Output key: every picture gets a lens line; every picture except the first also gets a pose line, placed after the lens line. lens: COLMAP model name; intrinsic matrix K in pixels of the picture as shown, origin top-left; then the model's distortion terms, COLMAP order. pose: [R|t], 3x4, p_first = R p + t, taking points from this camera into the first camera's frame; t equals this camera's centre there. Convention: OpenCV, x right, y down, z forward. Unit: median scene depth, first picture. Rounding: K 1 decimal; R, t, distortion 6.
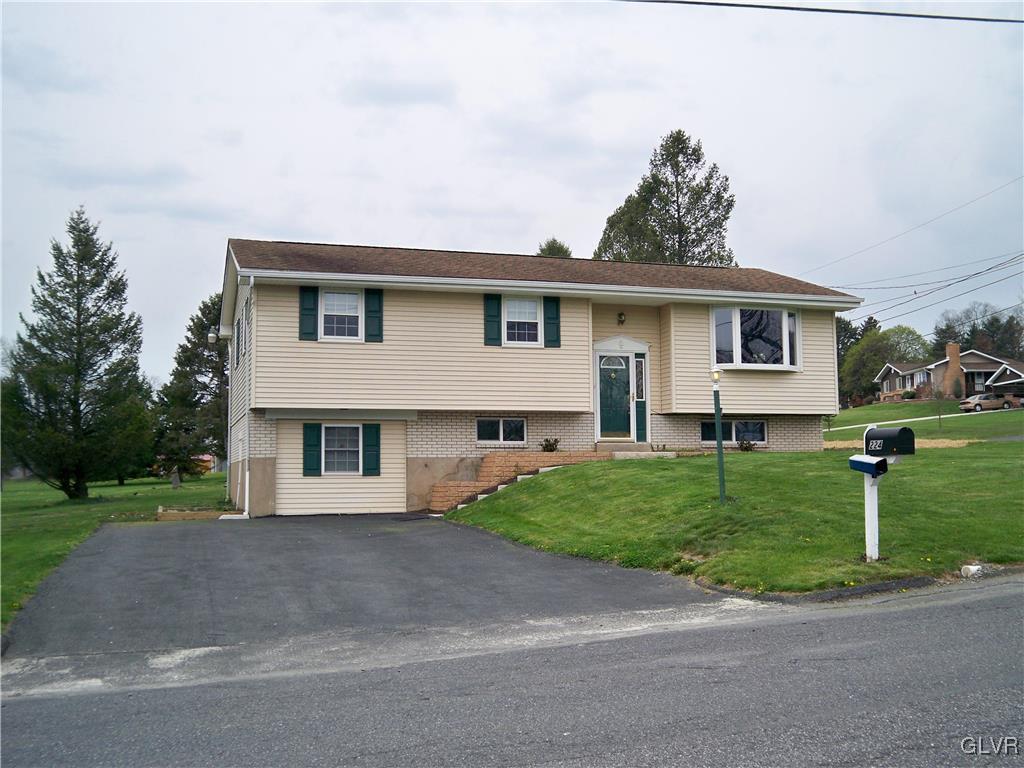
lens RADIAL K [[1128.4, 0, 512.0], [0, 1128.4, 384.0], [0, 0, 1]] dist [-0.126540, 0.057034]
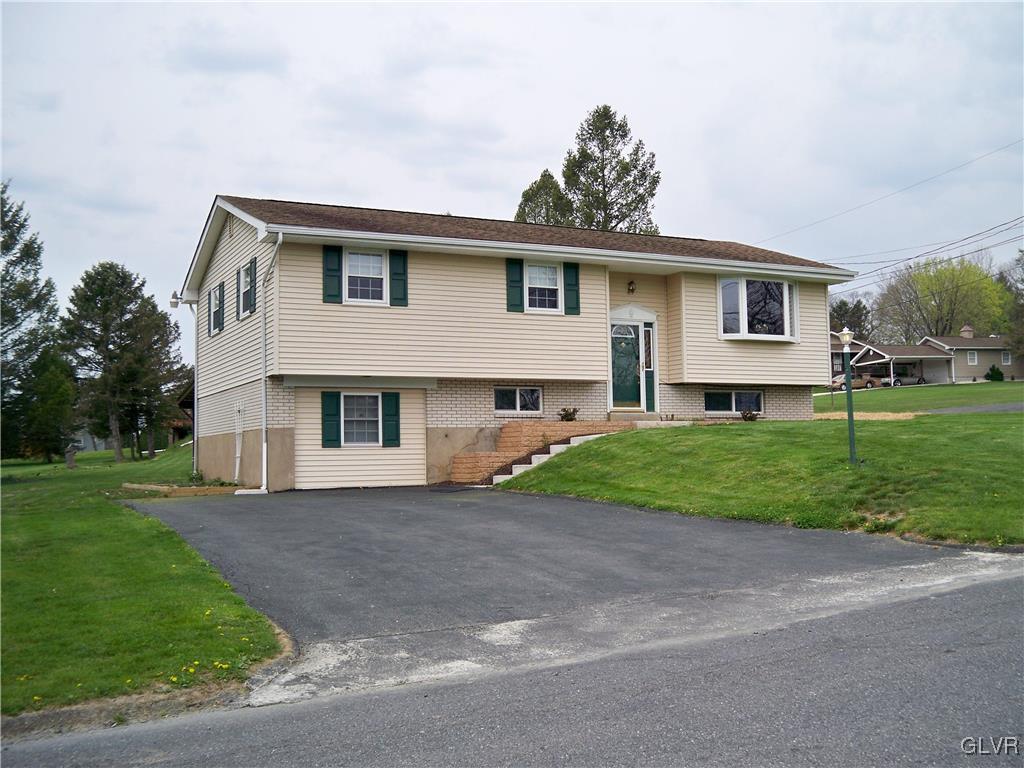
lens RADIAL K [[1128.4, 0, 512.0], [0, 1128.4, 384.0], [0, 0, 1]] dist [-0.126540, 0.057034]
pose [[0.986783, 0.002172, 0.162032, -0.169116], [-0.004715, 0.999872, 0.015312, 0.012601], [-0.161978, -0.015874, 0.986667, 0.042337]]
